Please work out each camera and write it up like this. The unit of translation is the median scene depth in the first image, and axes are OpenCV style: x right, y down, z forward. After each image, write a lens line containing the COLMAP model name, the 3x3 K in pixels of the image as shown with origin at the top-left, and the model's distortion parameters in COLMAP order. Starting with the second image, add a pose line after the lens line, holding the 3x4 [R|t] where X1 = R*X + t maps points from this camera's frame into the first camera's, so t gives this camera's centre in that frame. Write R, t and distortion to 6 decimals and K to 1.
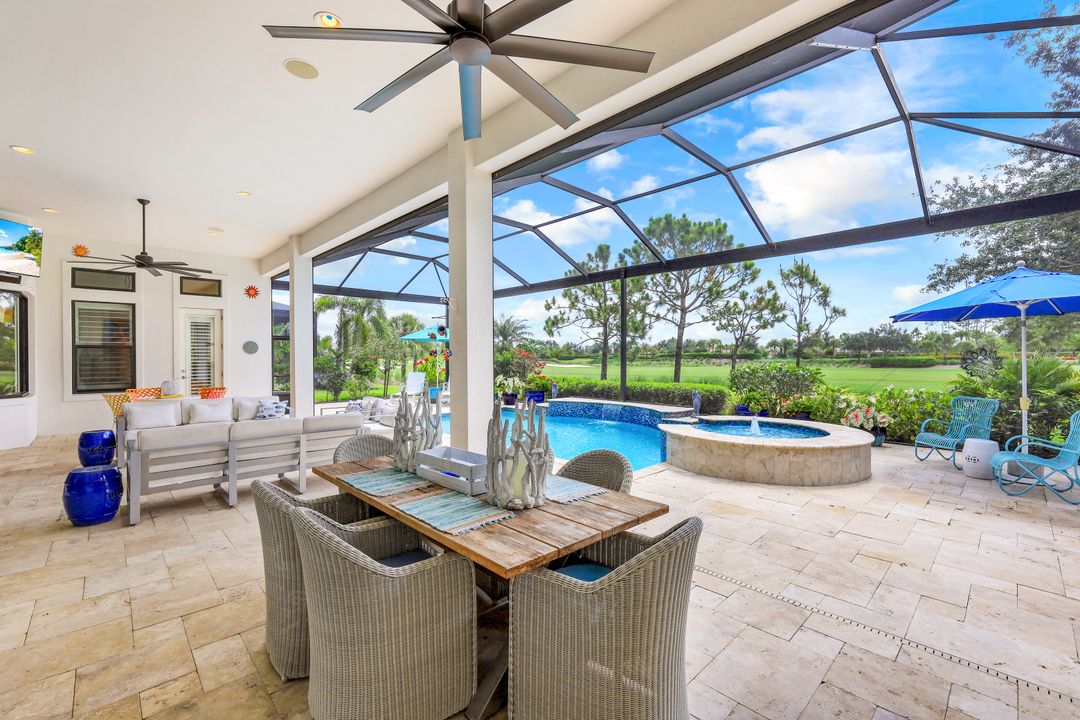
lens RADIAL K [[458.1, 0, 540.0], [0, 458.1, 360.0], [0, 0, 1]] dist [0.000286, 0.000129]
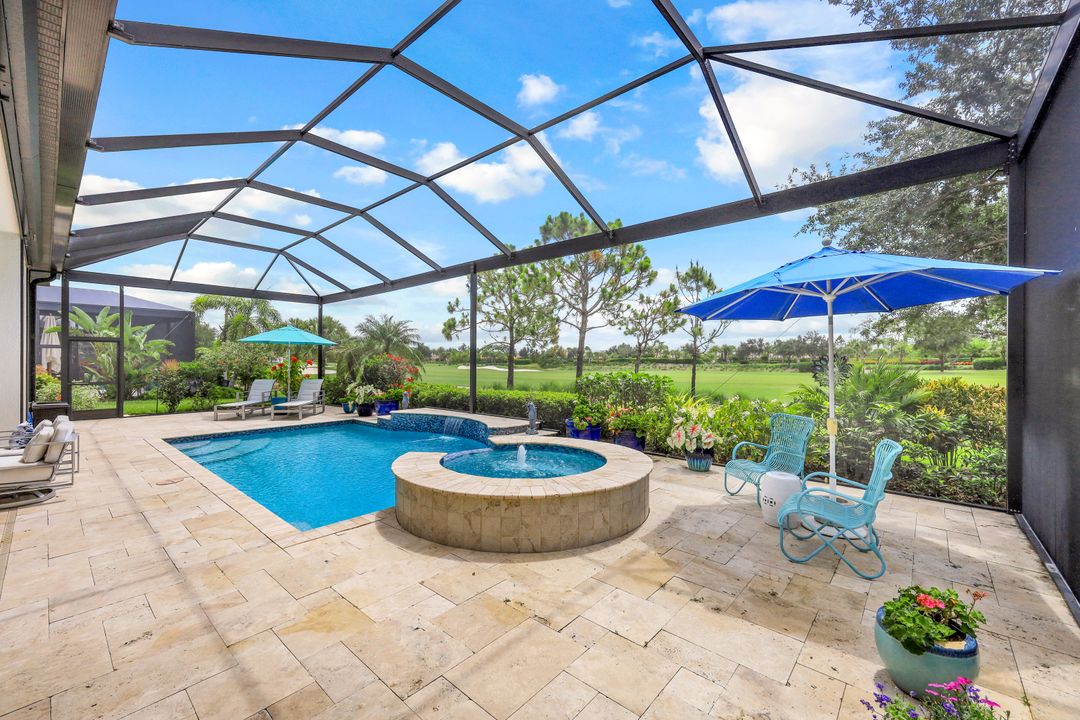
lens RADIAL K [[440.5, 0, 540.0], [0, 440.5, 360.0], [0, 0, 1]] dist [0.000137, -0.000084]
pose [[0.996479, 0.002341, 0.083812, 0.211573], [-0.001511, 0.999949, -0.009965, -0.002901], [-0.083831, 0.009803, 0.996432, 0.129647]]
